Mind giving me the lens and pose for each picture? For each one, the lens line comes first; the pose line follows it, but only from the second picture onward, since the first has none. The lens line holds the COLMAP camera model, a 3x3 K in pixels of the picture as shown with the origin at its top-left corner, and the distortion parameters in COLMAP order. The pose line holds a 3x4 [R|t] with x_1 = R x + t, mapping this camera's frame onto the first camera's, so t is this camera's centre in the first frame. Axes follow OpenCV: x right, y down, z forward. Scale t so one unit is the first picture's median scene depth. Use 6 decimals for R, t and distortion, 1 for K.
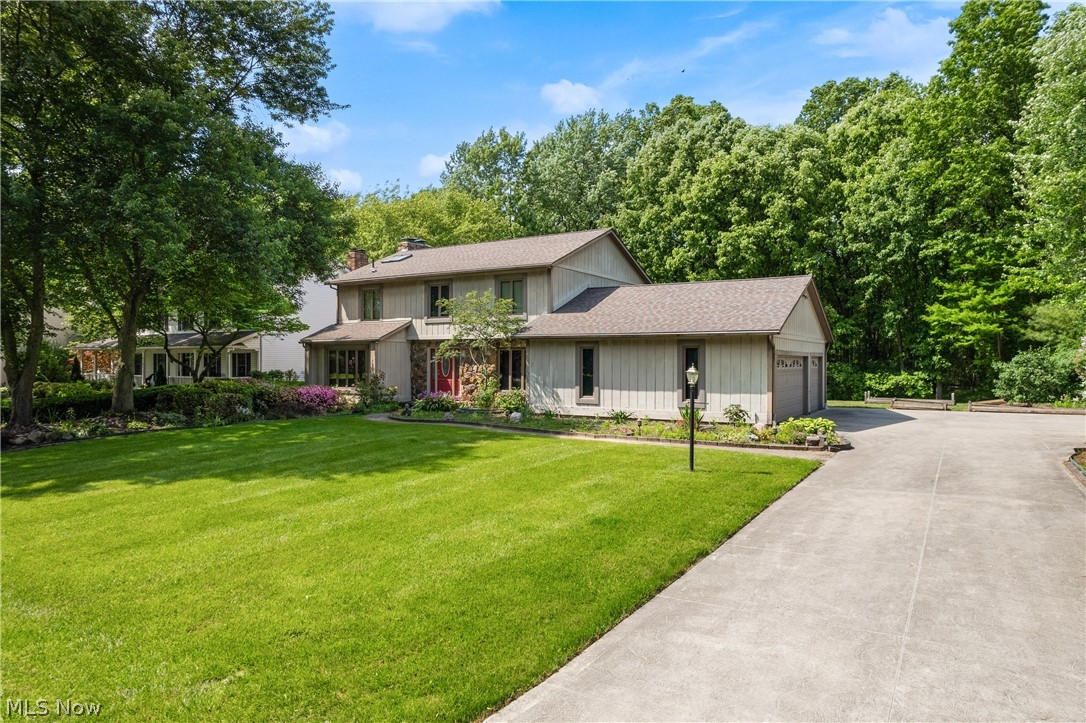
lens RADIAL K [[678.1, 0, 541.3], [0, 678.1, 379.7], [0, 0, 1]] dist [-0.040900, -0.000399]
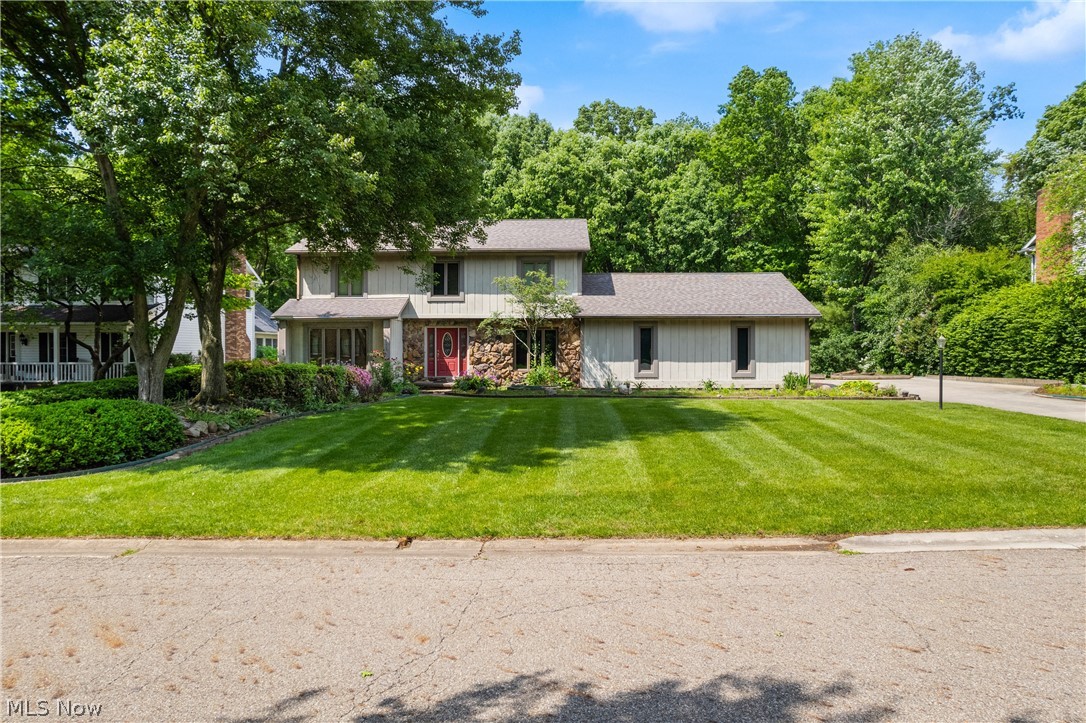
lens RADIAL K [[702.5, 0, 543.0], [0, 702.5, 361.5], [0, 0, 1]] dist [-0.070295, 0.083139]
pose [[0.875651, -0.008250, 0.482873, -0.343419], [0.015979, 0.999802, -0.011895, 0.010984], [-0.482679, 0.018132, 0.875610, 0.038771]]
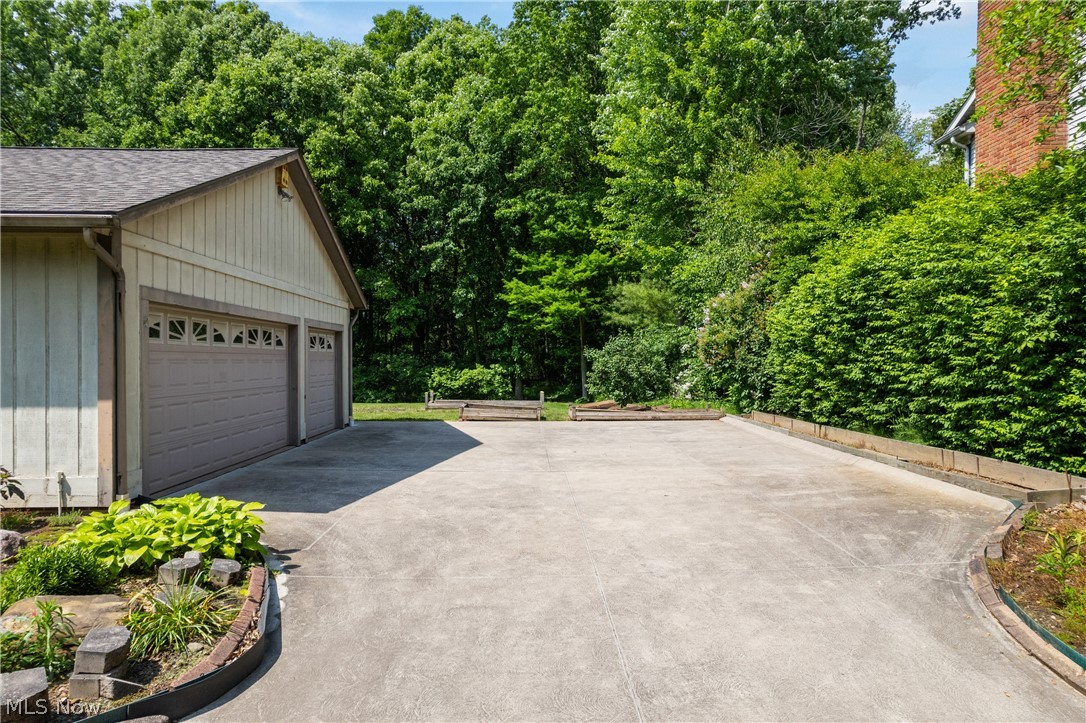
lens RADIAL K [[707.5, 0, 516.0], [0, 707.5, 362.4], [0, 0, 1]] dist [0.005112, 0.001390]
pose [[0.854514, -0.001396, 0.519427, 0.153184], [0.013068, 0.999738, -0.018812, 0.002317], [-0.519264, 0.022862, 0.854308, 0.278903]]
